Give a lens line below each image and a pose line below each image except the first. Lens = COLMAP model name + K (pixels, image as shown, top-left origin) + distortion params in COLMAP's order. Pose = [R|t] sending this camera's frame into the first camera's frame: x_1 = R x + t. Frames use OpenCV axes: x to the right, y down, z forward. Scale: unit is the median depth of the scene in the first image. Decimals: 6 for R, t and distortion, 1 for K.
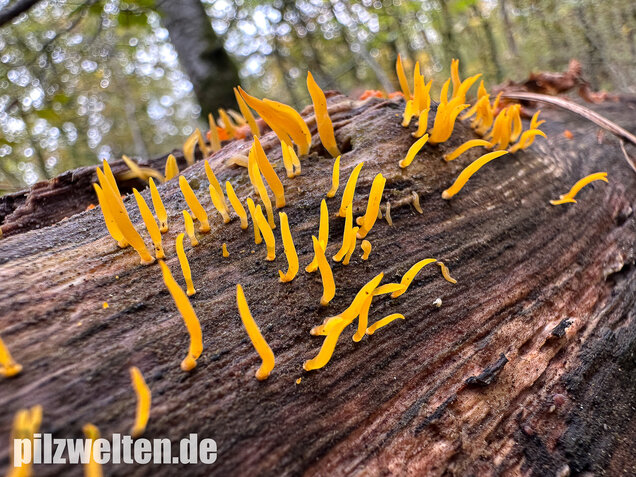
lens RADIAL K [[461.1, 0, 299.6], [0, 461.1, 277.3], [0, 0, 1]] dist [-0.020758, 0.001072]
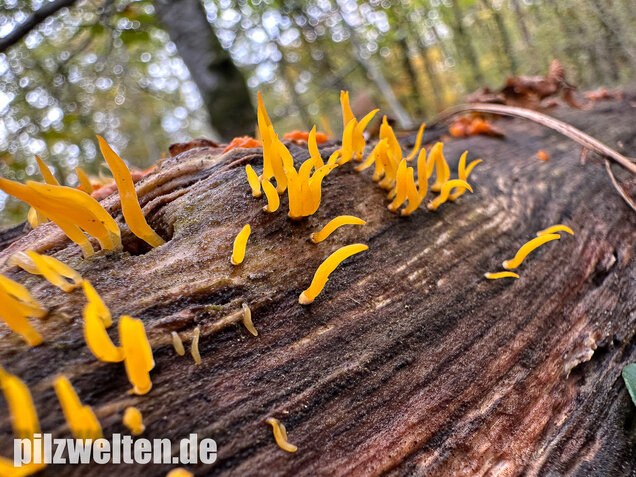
lens RADIAL K [[461.1, 0, 299.6], [0, 461.1, 277.3], [0, 0, 1]] dist [-0.020758, 0.001072]
pose [[0.997902, -0.046110, -0.045458, 0.316817], [0.045732, 0.998910, -0.009328, -0.188058], [0.045838, 0.007229, 0.998923, 0.278837]]
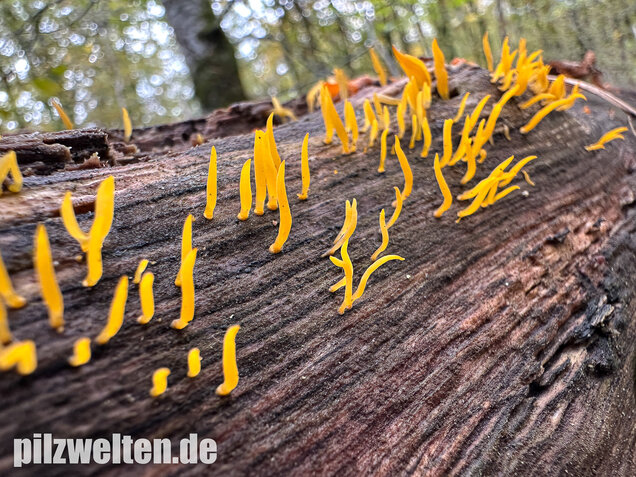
lens RADIAL K [[461.1, 0, 299.6], [0, 461.1, 277.3], [0, 0, 1]] dist [-0.020758, 0.001072]
pose [[0.998479, 0.041919, 0.035818, -0.378338], [-0.042788, 0.998800, 0.023847, 0.252549], [-0.034776, -0.025343, 0.999074, -0.385285]]
